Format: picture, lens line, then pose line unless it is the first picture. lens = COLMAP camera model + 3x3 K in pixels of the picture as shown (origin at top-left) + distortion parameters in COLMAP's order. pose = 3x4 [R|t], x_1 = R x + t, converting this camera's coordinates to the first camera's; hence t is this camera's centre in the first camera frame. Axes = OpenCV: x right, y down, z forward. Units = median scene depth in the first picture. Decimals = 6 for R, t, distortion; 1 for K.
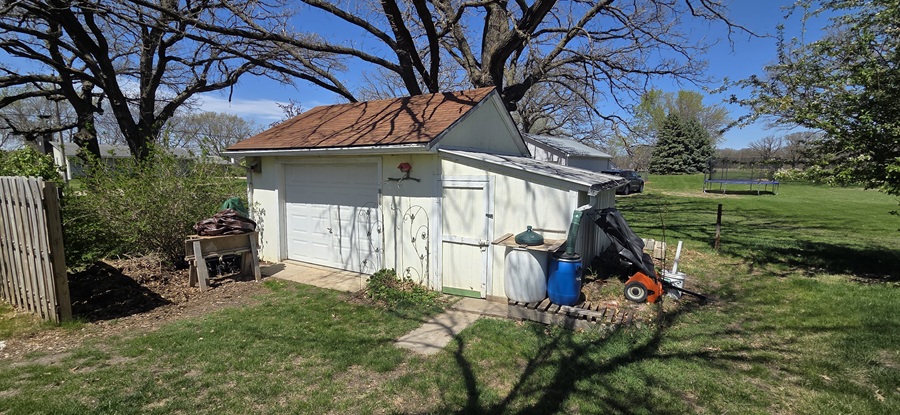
lens RADIAL K [[367.2, 0, 446.4], [0, 367.2, 214.9], [0, 0, 1]] dist [0.002118, 0.000102]
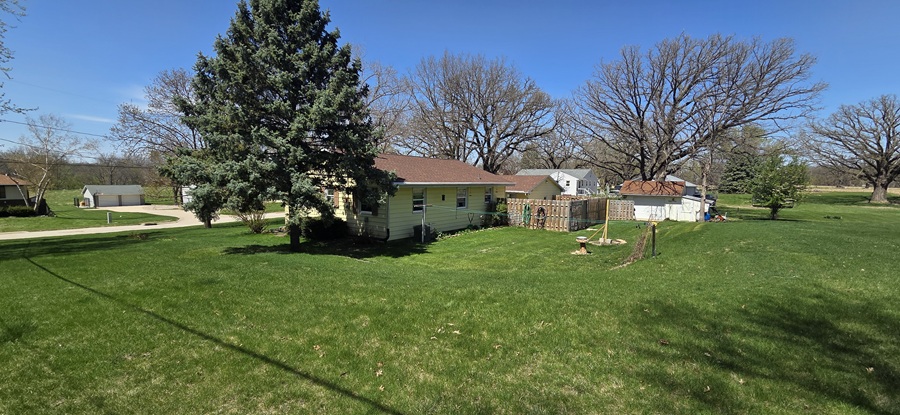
lens RADIAL K [[367.2, 0, 446.4], [0, 367.2, 214.9], [0, 0, 1]] dist [0.002118, 0.000102]
pose [[0.991623, 0.016889, -0.128058, -0.538442], [-0.021332, 0.999214, -0.033406, 0.070750], [0.127393, 0.035858, 0.991204, -0.948873]]
